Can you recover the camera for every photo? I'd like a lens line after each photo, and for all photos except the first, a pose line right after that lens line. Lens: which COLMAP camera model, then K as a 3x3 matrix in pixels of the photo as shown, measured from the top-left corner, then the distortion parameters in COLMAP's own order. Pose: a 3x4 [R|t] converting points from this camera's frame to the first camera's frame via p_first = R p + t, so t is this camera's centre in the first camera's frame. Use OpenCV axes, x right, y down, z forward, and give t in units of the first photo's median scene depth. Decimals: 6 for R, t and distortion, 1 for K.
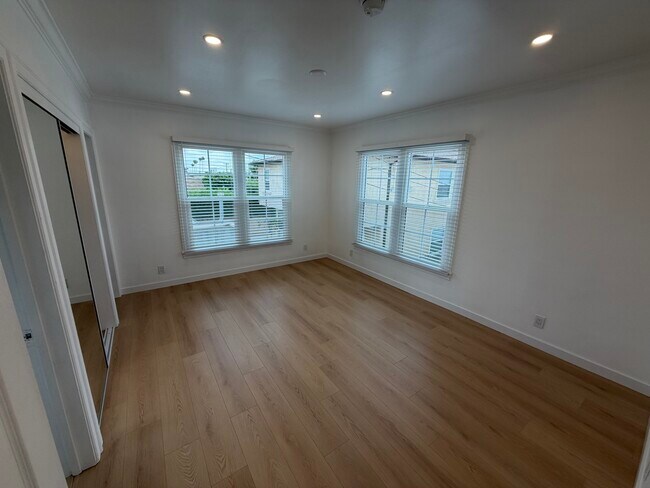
lens RADIAL K [[258.3, 0, 322.4], [0, 258.3, 244.1], [0, 0, 1]] dist [-0.000489, 0.000360]
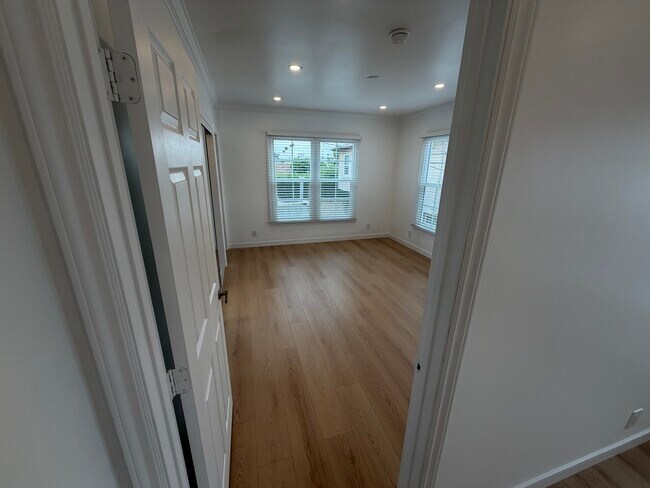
lens RADIAL K [[258.3, 0, 322.4], [0, 258.3, 244.1], [0, 0, 1]] dist [-0.000489, 0.000360]
pose [[0.952428, 0.087241, -0.292011, 0.099348], [-0.071575, 0.995384, 0.063930, 0.041184], [0.296240, -0.039988, 0.954276, -0.161409]]
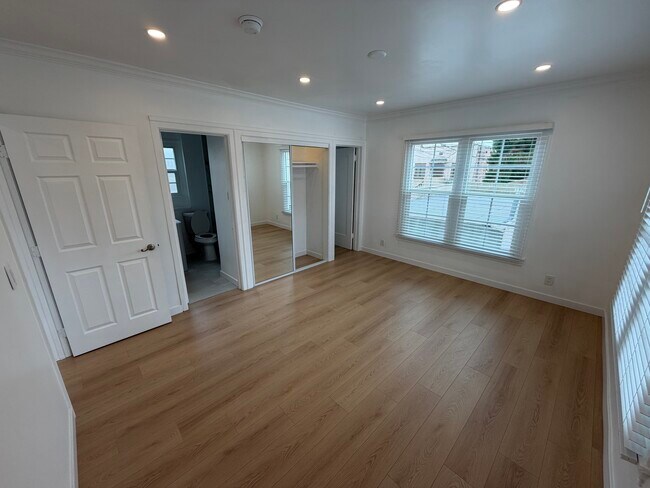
lens RADIAL K [[258.3, 0, 322.4], [0, 258.3, 244.1], [0, 0, 1]] dist [-0.000489, 0.000360]
pose [[0.165573, 0.257483, -0.951992, 0.536079], [-0.234439, 0.947920, 0.215607, -0.098470], [0.957927, 0.187485, 0.217314, 0.405888]]
